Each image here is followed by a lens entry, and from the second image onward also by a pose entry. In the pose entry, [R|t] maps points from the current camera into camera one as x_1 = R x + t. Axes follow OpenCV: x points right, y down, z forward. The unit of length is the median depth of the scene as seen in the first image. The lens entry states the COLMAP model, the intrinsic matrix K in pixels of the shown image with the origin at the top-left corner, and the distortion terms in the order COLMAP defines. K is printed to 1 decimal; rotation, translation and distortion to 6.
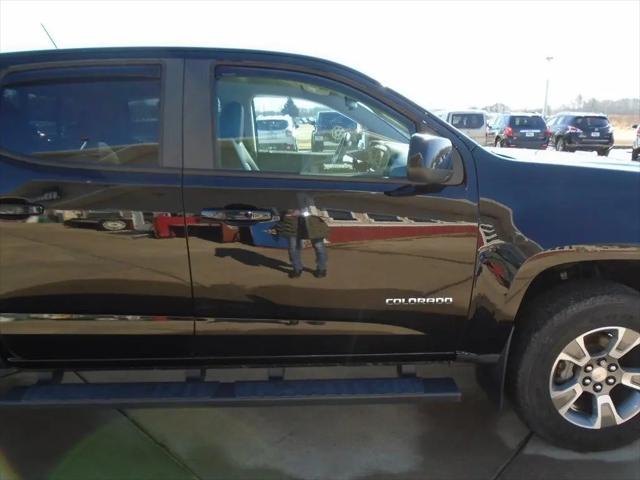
lens RADIAL K [[485.2, 0, 320.0], [0, 485.2, 240.0], [0, 0, 1]] dist [-0.026021, 0.004672]
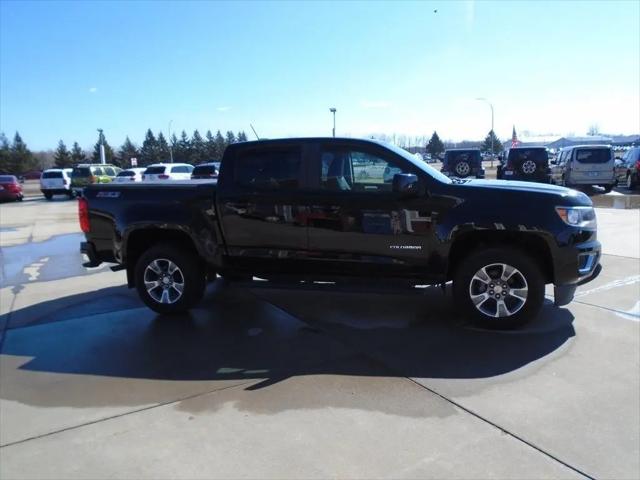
lens RADIAL K [[485.2, 0, 320.0], [0, 485.2, 240.0], [0, 0, 1]] dist [-0.026021, 0.004672]
pose [[0.957544, 0.029725, -0.286751, 0.436683], [-0.049971, 0.996727, -0.063547, 0.236190], [0.283924, 0.075178, 0.955895, -1.148627]]
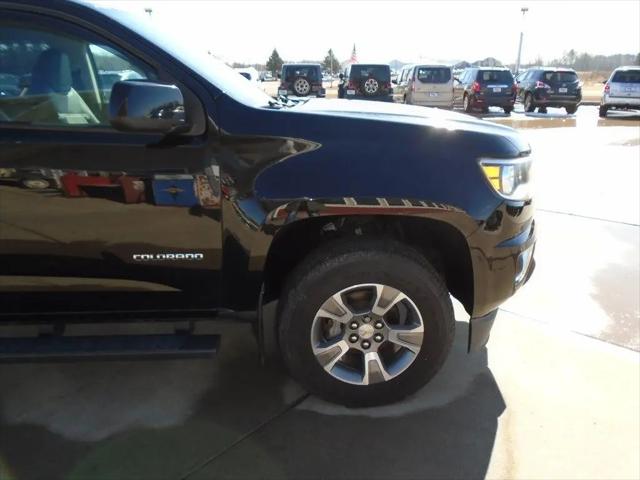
lens RADIAL K [[477.7, 0, 320.0], [0, 477.7, 240.0], [0, 0, 1]] dist [-0.014210, -0.000641]
pose [[0.999678, 0.000161, 0.025372, 0.456419], [-0.002489, 0.995779, 0.091748, 0.003707], [-0.025250, -0.091782, 0.995459, 0.045388]]
